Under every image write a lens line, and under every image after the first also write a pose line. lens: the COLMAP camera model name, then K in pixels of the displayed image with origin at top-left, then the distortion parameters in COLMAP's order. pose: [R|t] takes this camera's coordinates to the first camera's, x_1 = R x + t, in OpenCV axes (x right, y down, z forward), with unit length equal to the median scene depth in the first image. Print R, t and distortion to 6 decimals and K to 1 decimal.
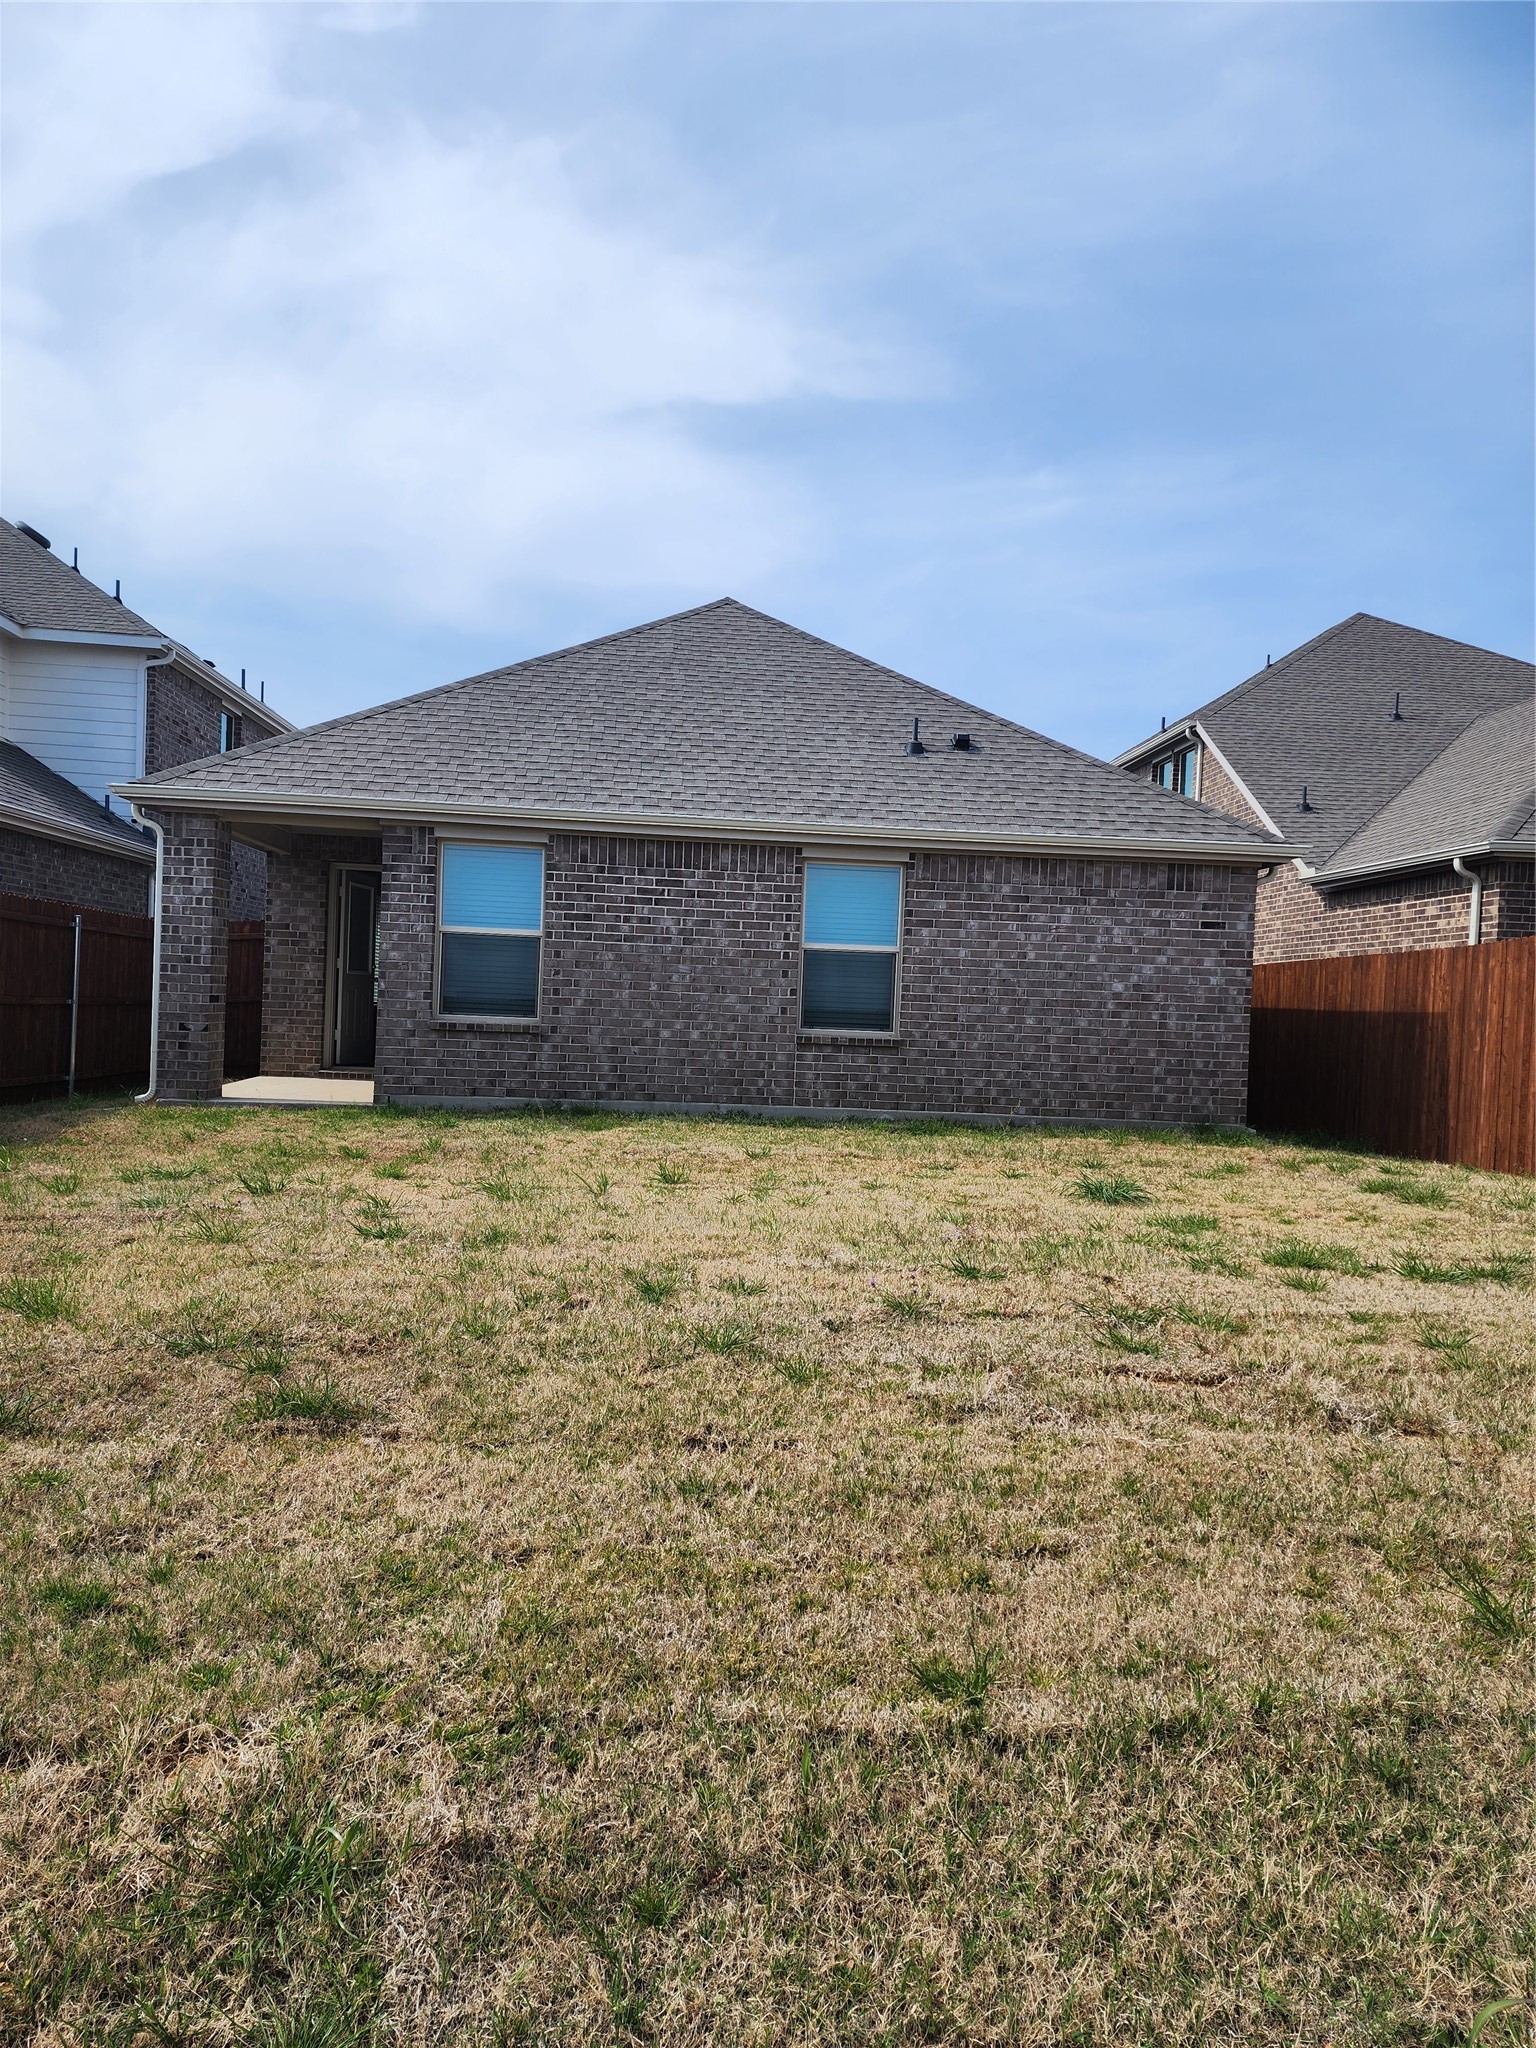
lens RADIAL K [[1347.6, 0, 782.0], [0, 1347.6, 1020.0], [0, 0, 1]] dist [0.154252, -0.266479]
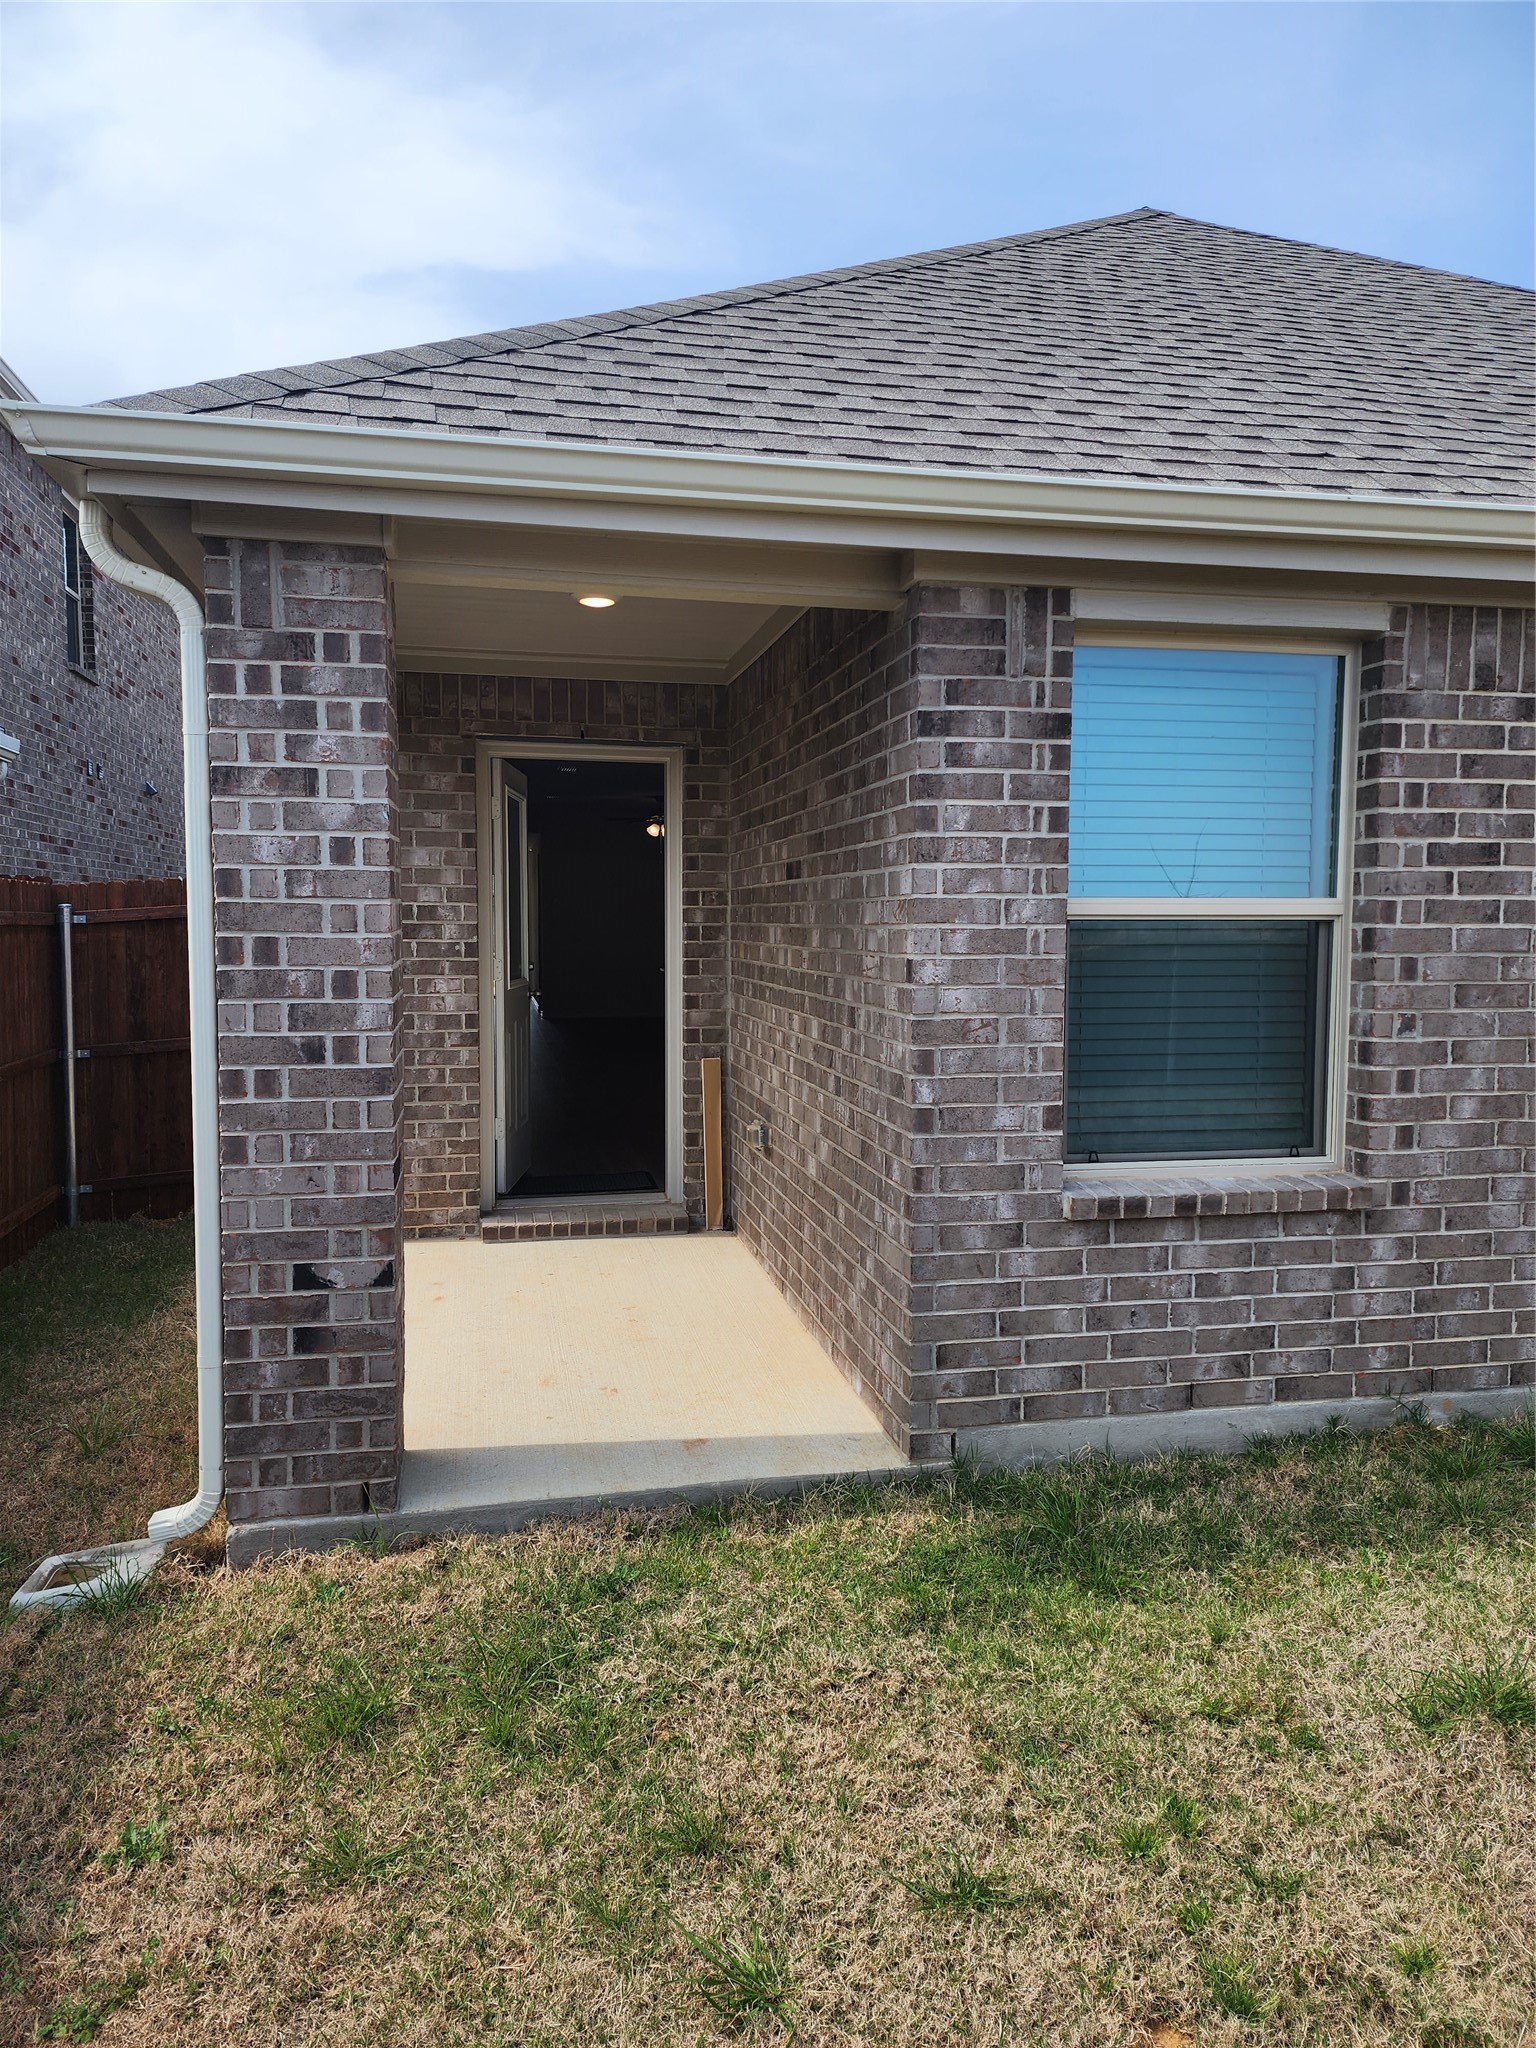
lens RADIAL K [[1359.0, 0, 772.9], [0, 1359.0, 994.8], [0, 0, 1]] dist [0.118876, -0.131292]
pose [[0.990485, -0.045770, 0.129789, -0.367677], [0.039358, 0.997895, 0.051548, -0.066378], [-0.131875, -0.045949, 0.990201, 0.686118]]
